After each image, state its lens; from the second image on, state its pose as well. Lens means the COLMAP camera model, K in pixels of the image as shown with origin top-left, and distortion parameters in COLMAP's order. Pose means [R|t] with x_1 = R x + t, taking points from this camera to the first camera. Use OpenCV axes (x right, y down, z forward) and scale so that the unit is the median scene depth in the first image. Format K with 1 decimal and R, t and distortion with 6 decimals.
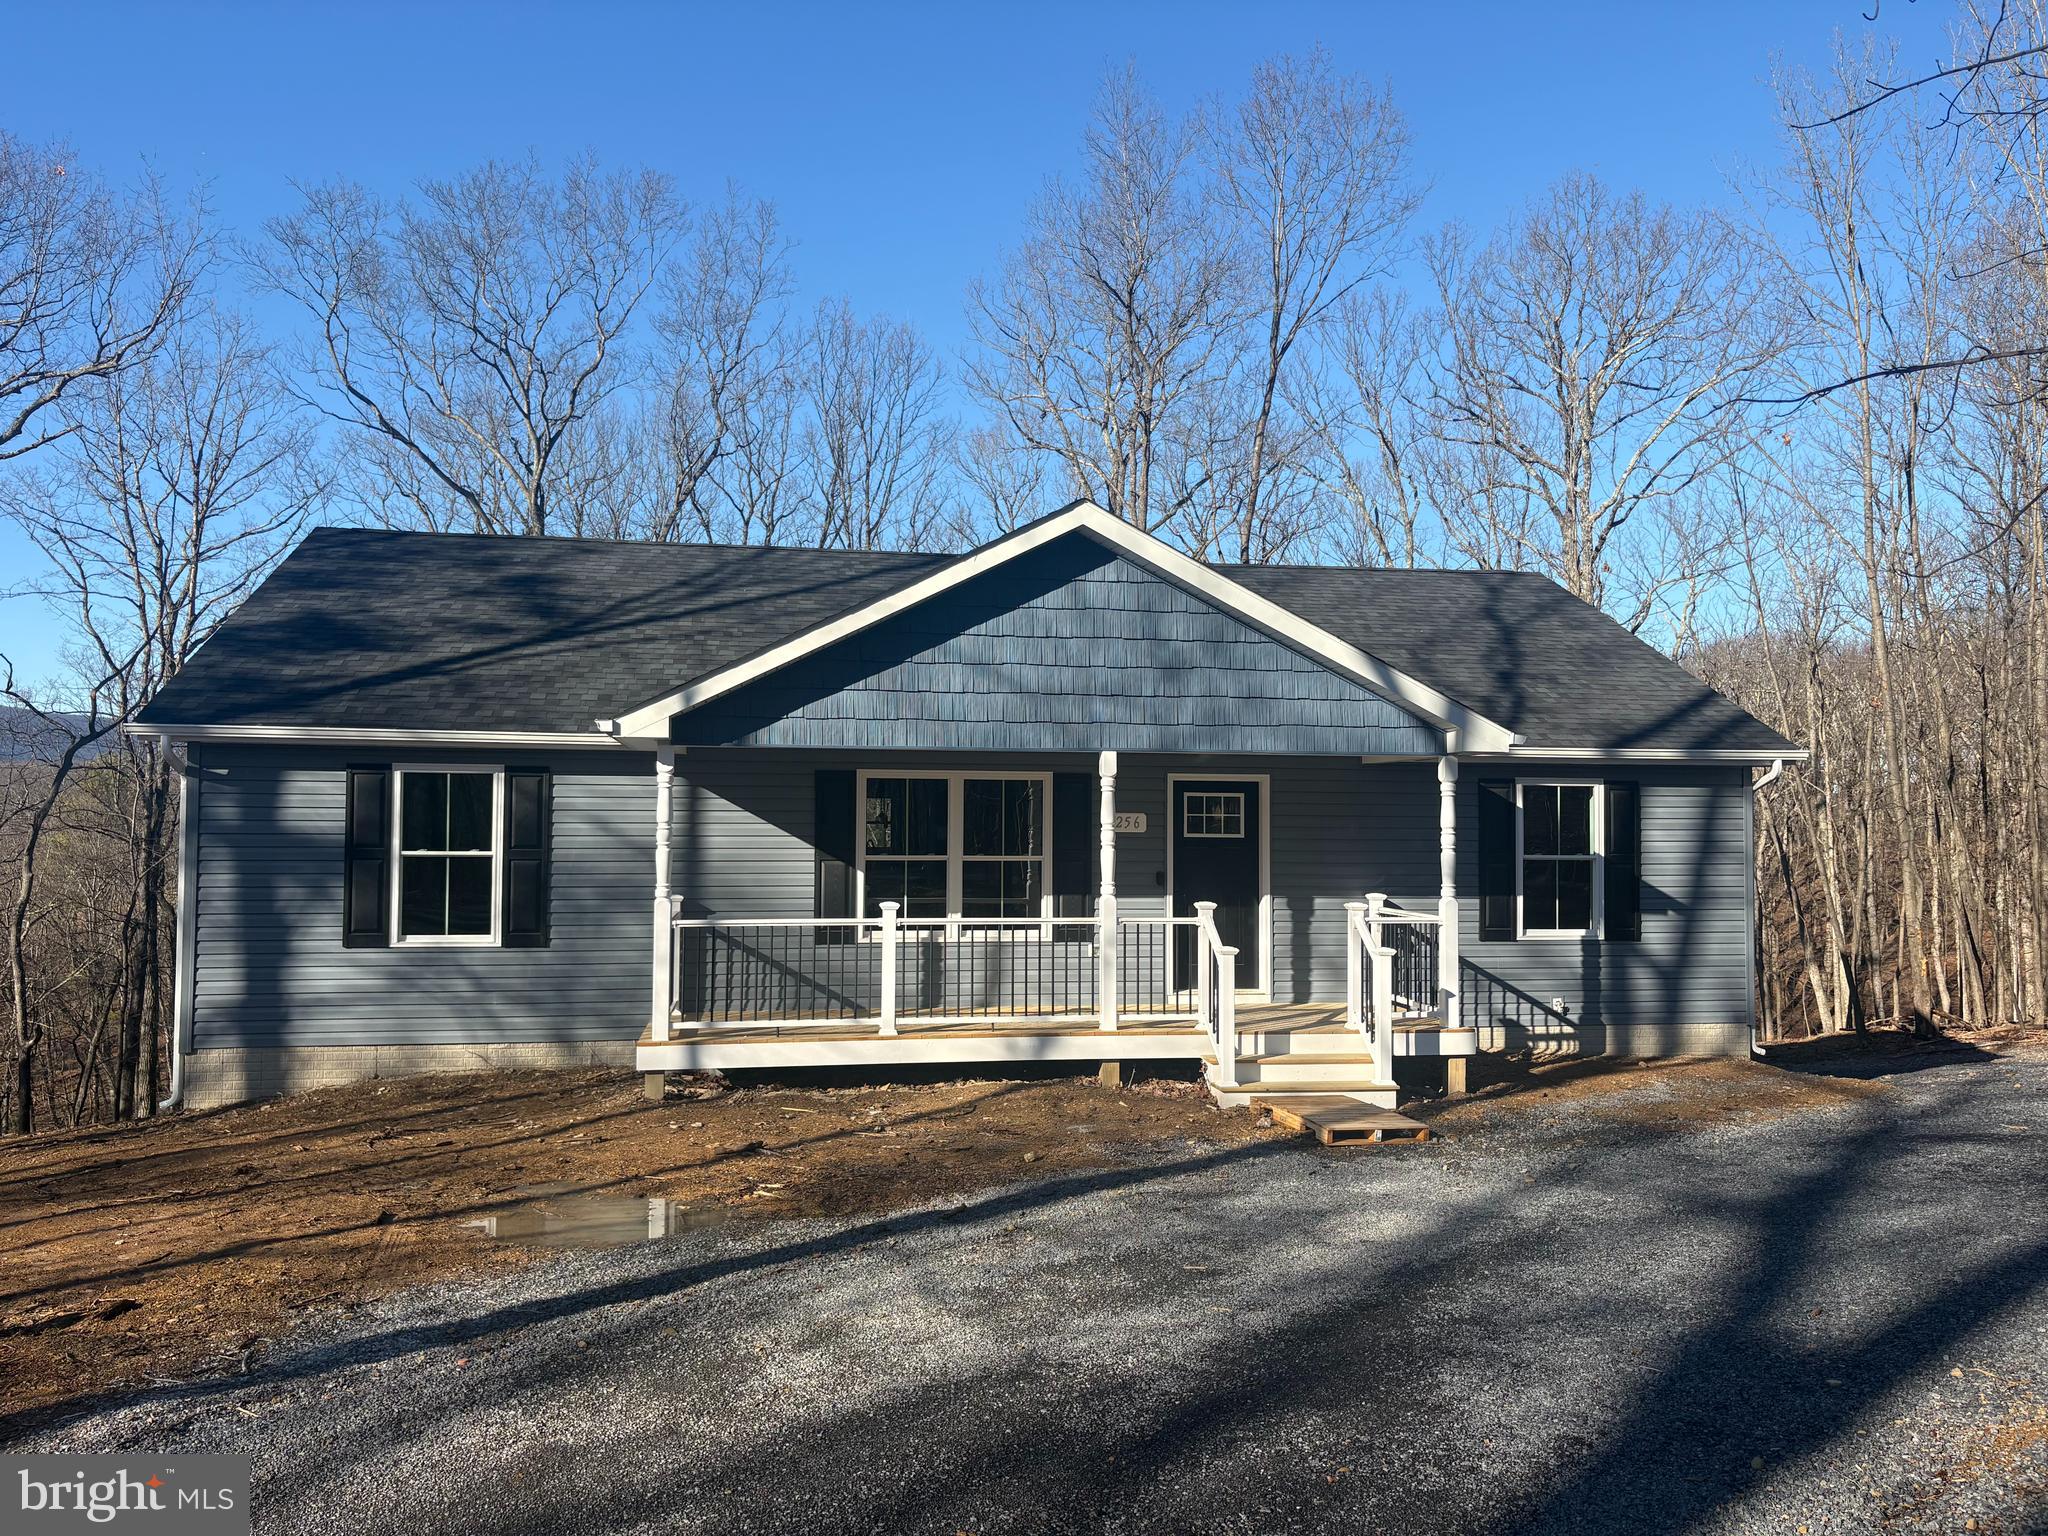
lens RADIAL K [[1541.9, 0, 1020.8], [0, 1541.9, 762.2], [0, 0, 1]] dist [0.049267, -0.050297]
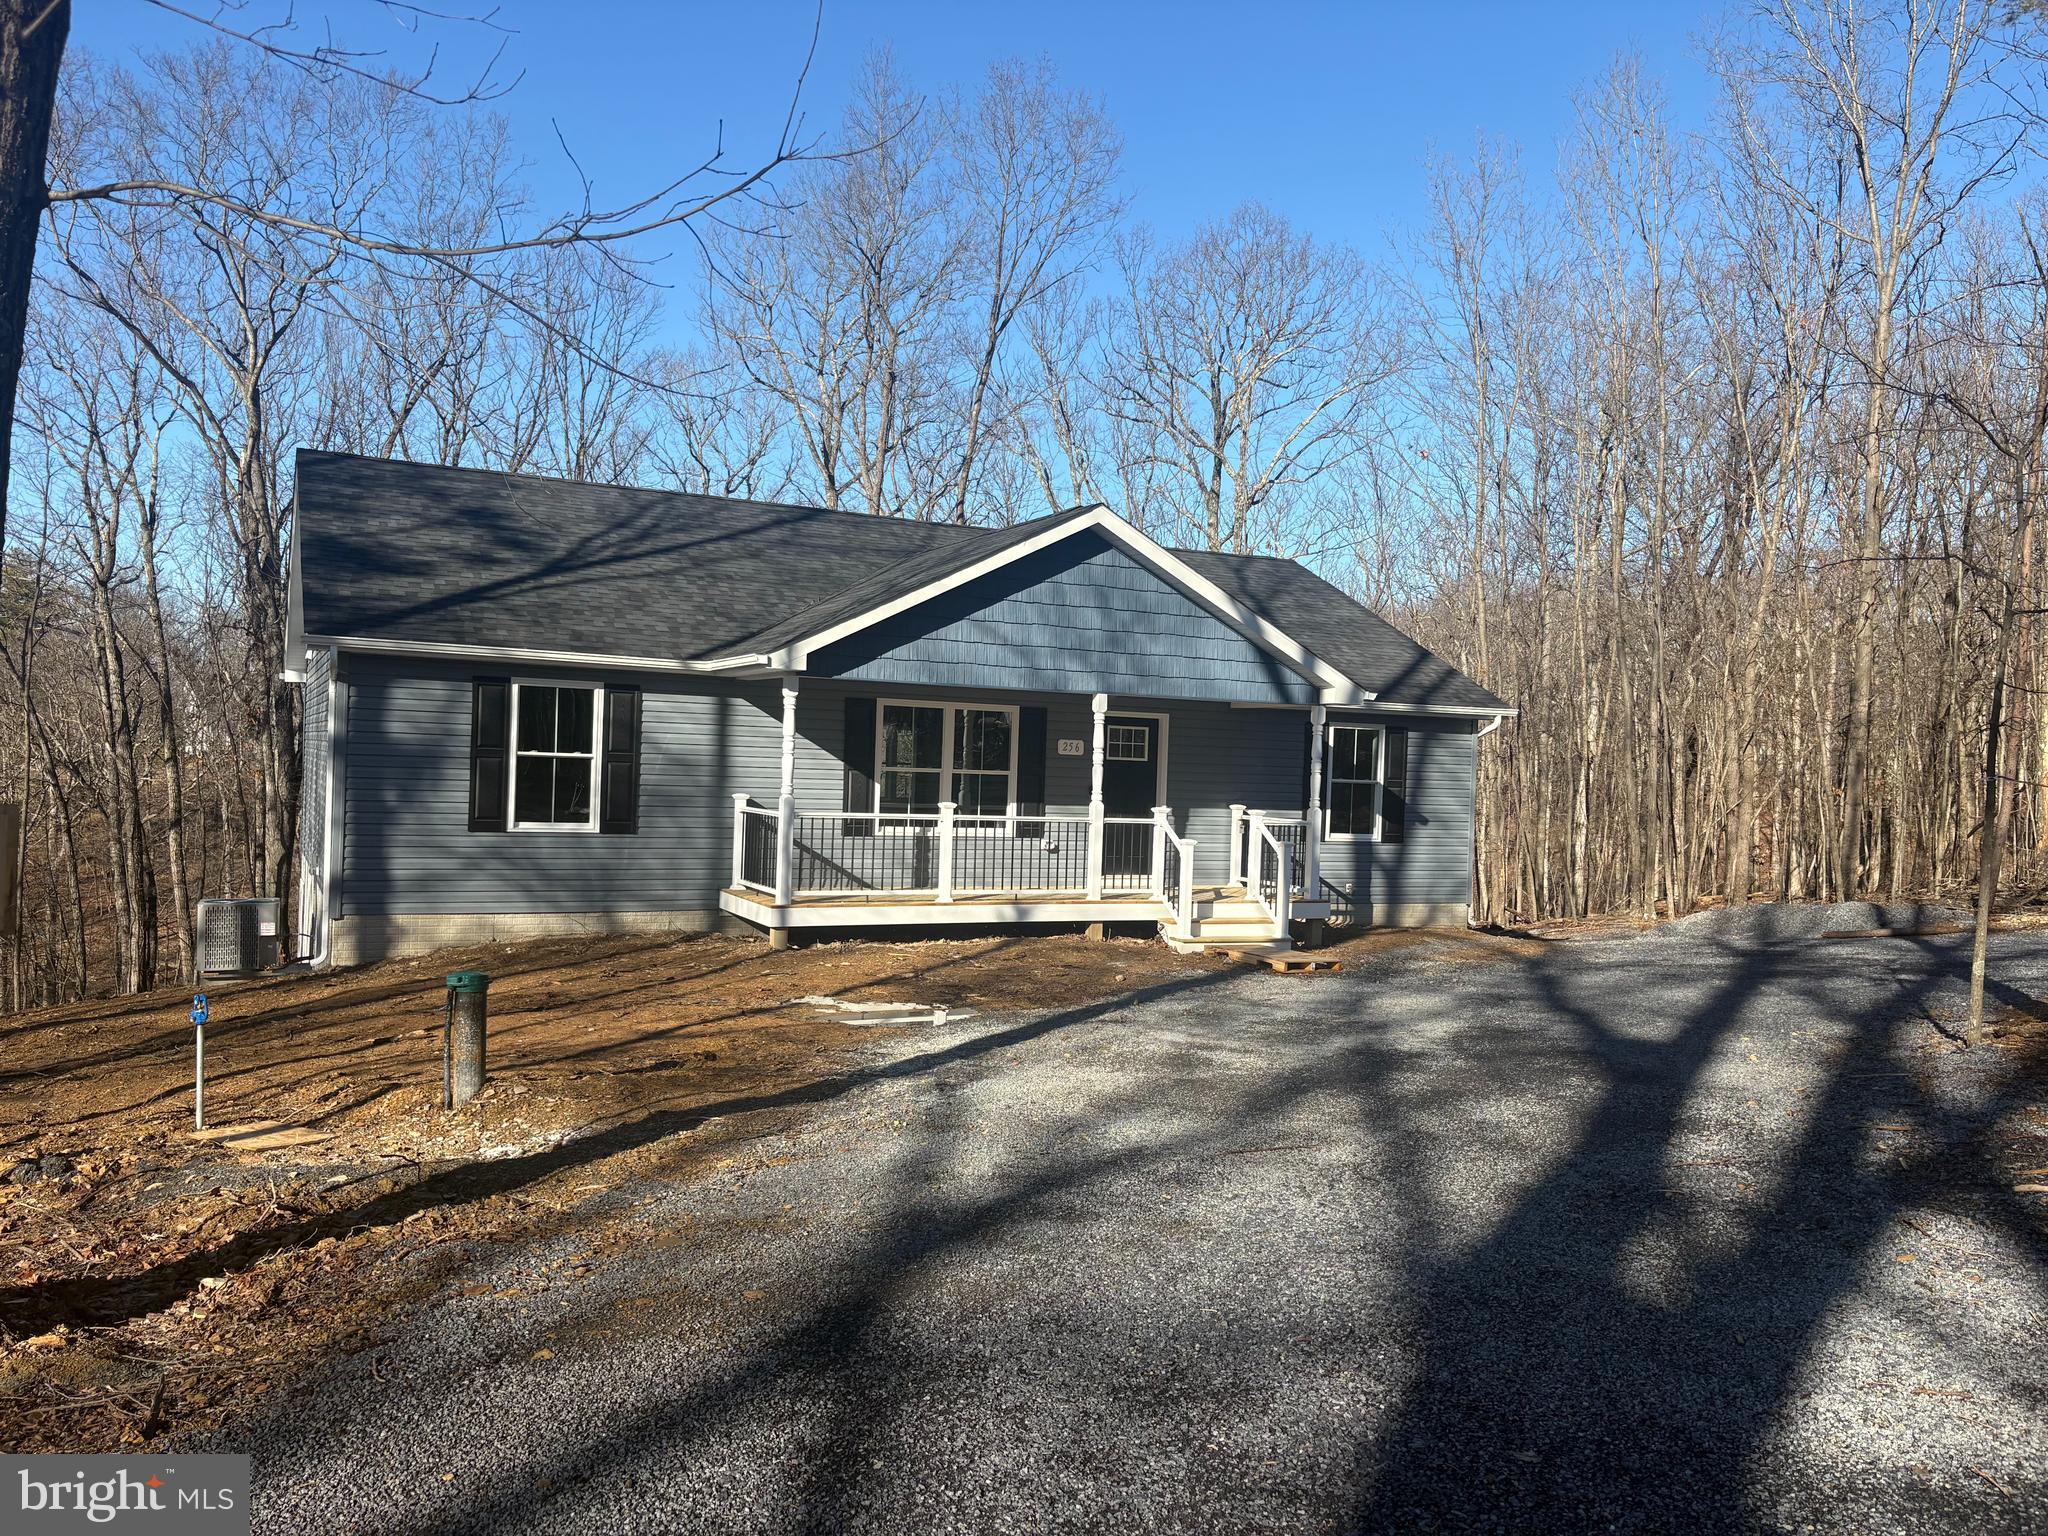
lens RADIAL K [[1541.9, 0, 1020.8], [0, 1541.9, 762.2], [0, 0, 1]] dist [0.049267, -0.050297]
pose [[0.958218, 0.027950, 0.284671, -0.356438], [-0.041740, 0.998224, 0.042492, -0.001223], [-0.282978, -0.052599, 0.957683, -0.242092]]
